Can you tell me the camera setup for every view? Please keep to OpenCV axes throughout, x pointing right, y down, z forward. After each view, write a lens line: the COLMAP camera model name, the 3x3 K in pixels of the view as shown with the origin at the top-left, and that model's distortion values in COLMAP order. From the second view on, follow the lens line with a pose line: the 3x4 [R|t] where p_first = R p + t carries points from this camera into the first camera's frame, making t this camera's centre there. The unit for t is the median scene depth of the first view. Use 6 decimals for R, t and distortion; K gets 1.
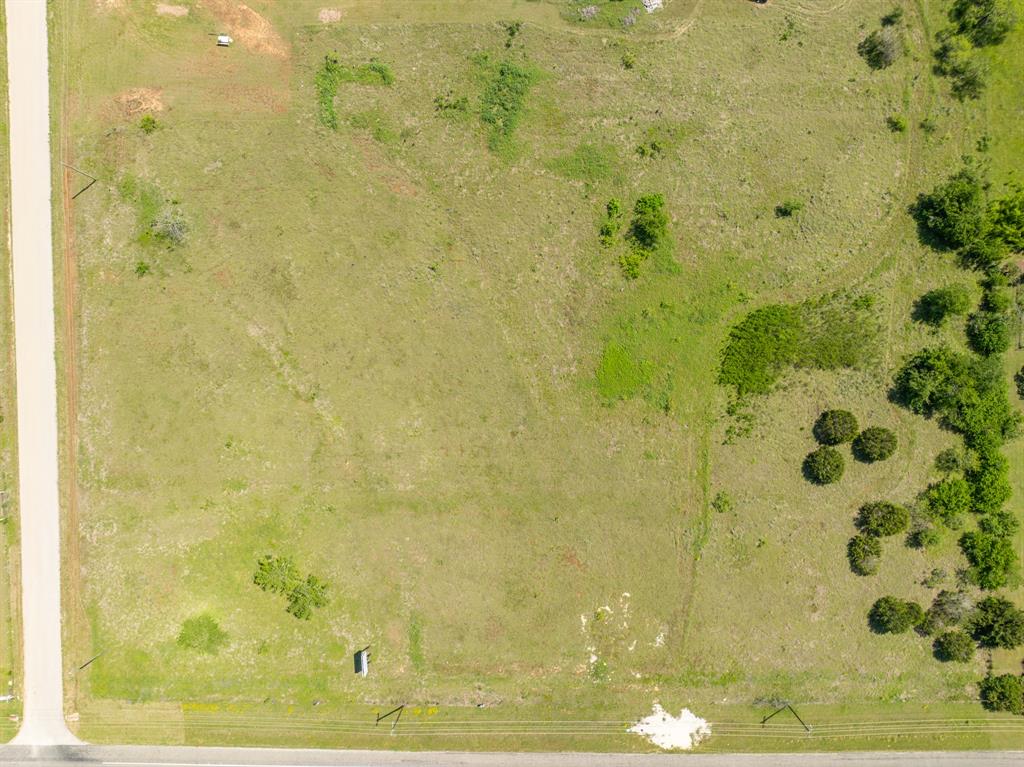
lens RADIAL K [[731.9, 0, 514.6], [0, 731.9, 383.6], [0, 0, 1]] dist [-0.059893, 0.033147]
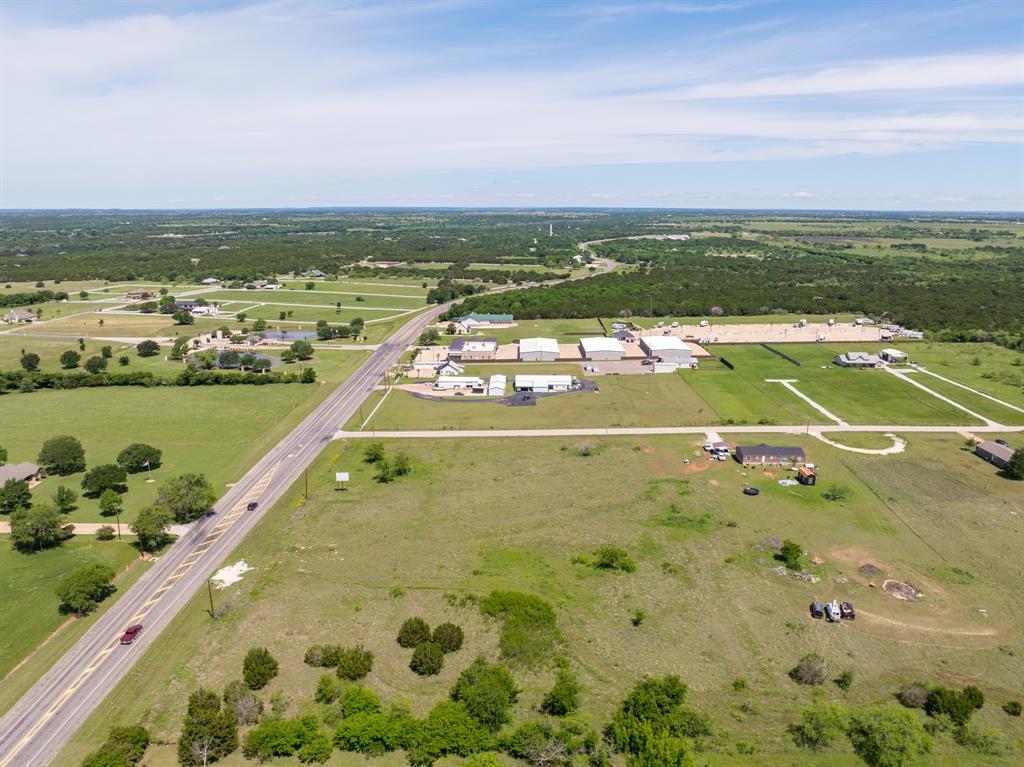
lens RADIAL K [[731.9, 0, 514.6], [0, 731.9, 383.6], [0, 0, 1]] dist [-0.059893, 0.033147]
pose [[-0.020547, 0.245794, -0.969104, 1.410253], [-0.999746, -0.014020, 0.017641, -0.055481], [-0.009250, 0.969221, 0.246020, 0.339305]]
